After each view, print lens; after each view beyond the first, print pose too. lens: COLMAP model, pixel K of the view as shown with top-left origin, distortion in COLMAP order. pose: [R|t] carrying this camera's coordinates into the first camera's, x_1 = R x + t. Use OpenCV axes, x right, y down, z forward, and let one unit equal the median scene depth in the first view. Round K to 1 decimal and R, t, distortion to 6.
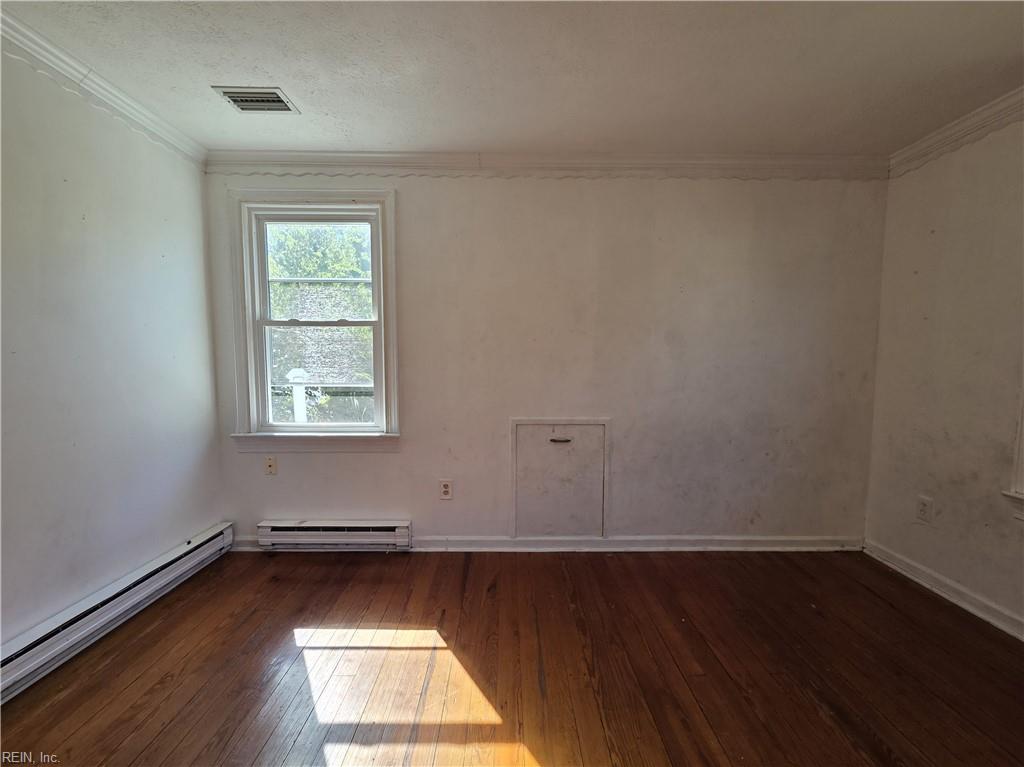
lens RADIAL K [[423.0, 0, 510.9], [0, 423.0, 391.4], [0, 0, 1]] dist [0.003889, 0.000440]
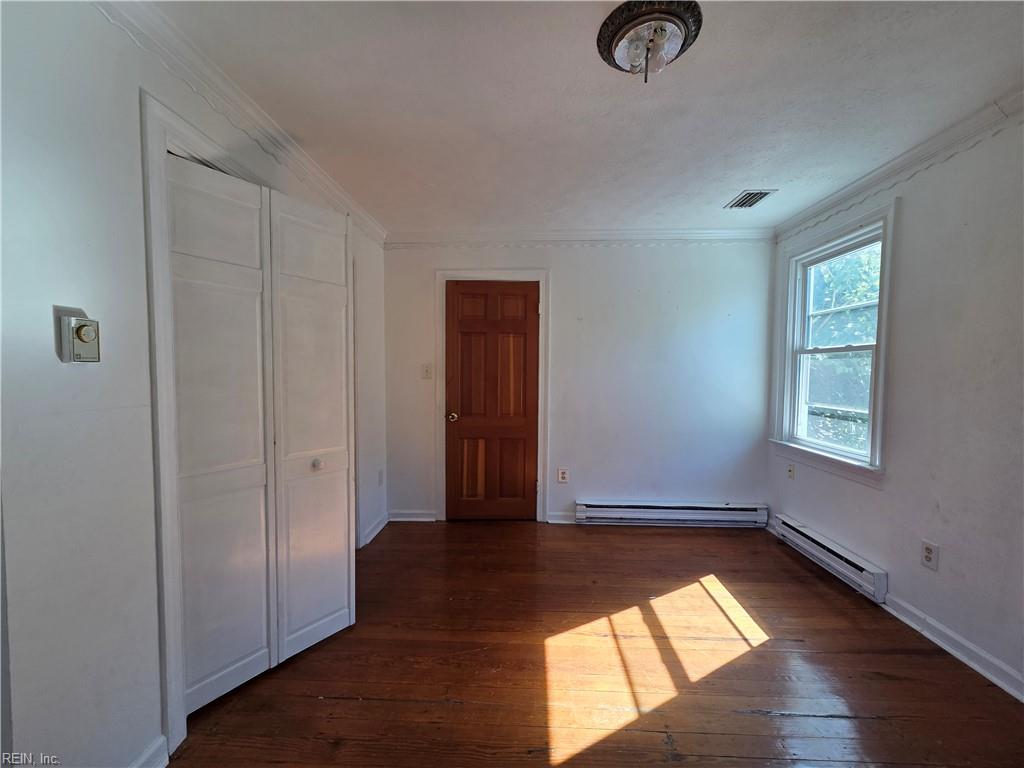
lens RADIAL K [[423.0, 0, 510.9], [0, 423.0, 391.9], [0, 0, 1]] dist [0.003889, 0.000440]
pose [[-0.049854, 0.049422, -0.997533, 0.660873], [-0.080156, 0.995355, 0.053320, -0.047548], [0.995535, 0.082616, -0.045661, 0.250471]]
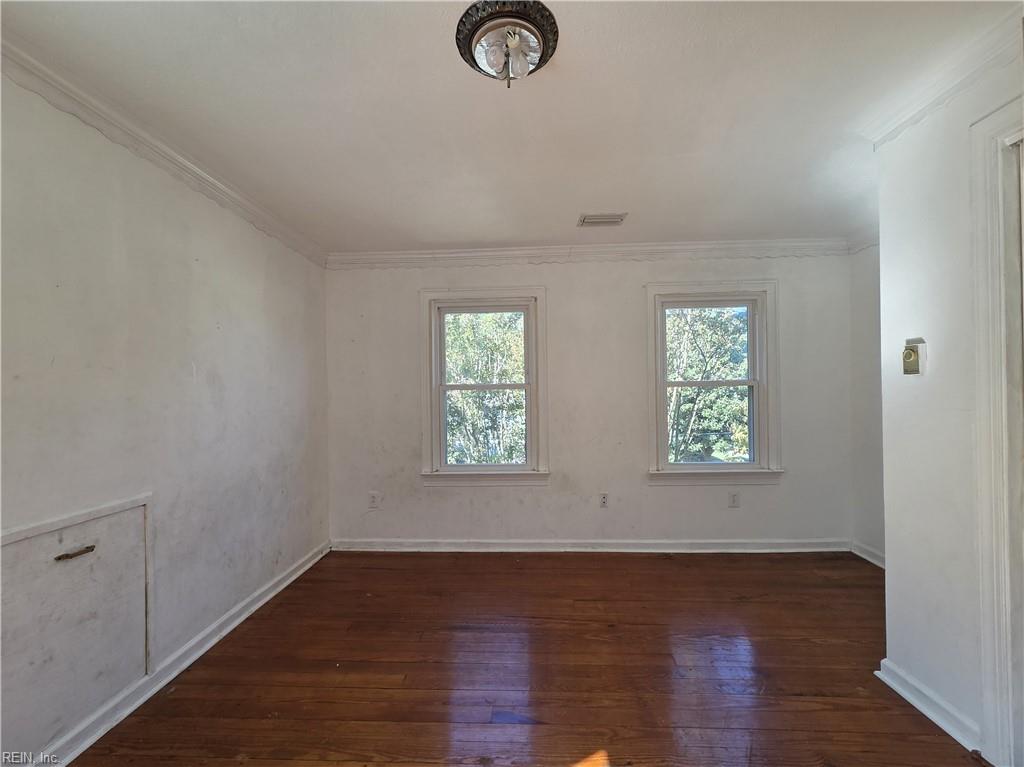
lens RADIAL K [[423.0, 0, 510.9], [0, 423.0, 391.4], [0, 0, 1]] dist [0.003889, 0.000440]
pose [[0.054256, -0.000377, 0.998527, -0.436726], [0.090334, 0.995901, -0.004533, -0.047149], [-0.994433, 0.090447, 0.054067, 0.369439]]
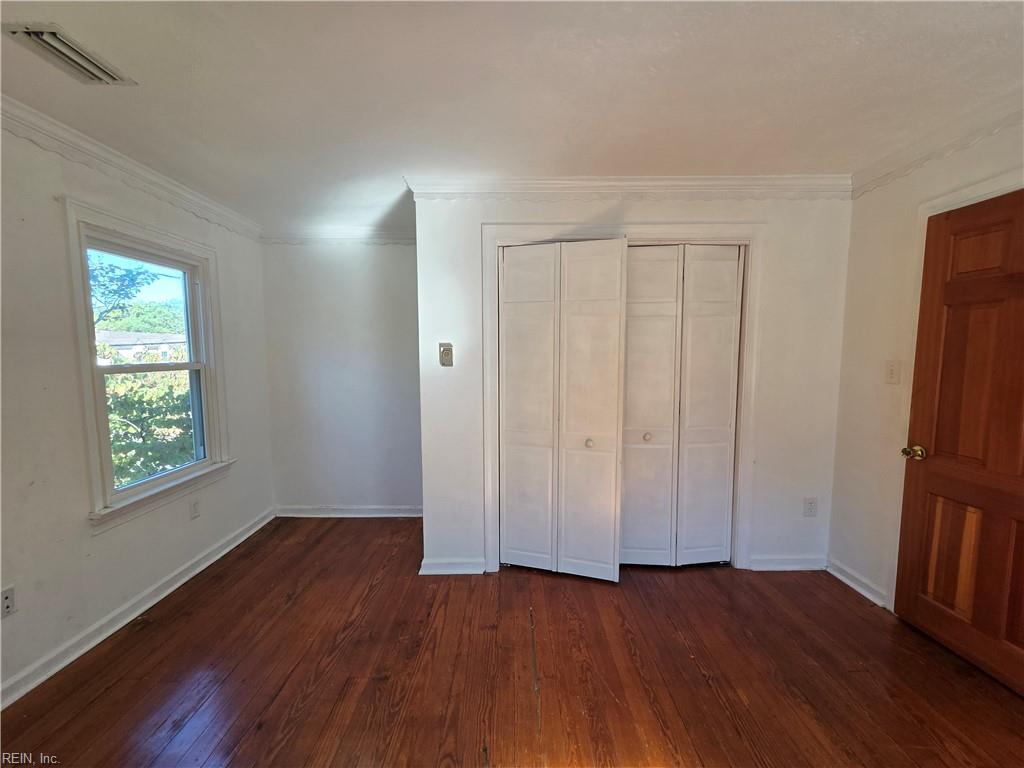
lens RADIAL K [[423.0, 0, 510.9], [0, 423.0, 391.9], [0, 0, 1]] dist [0.003889, 0.000440]
pose [[-0.999944, 0.001712, 0.010422, 0.084260], [0.003454, 0.985512, 0.169571, -0.129085], [-0.009981, 0.169598, -0.985463, 0.776555]]
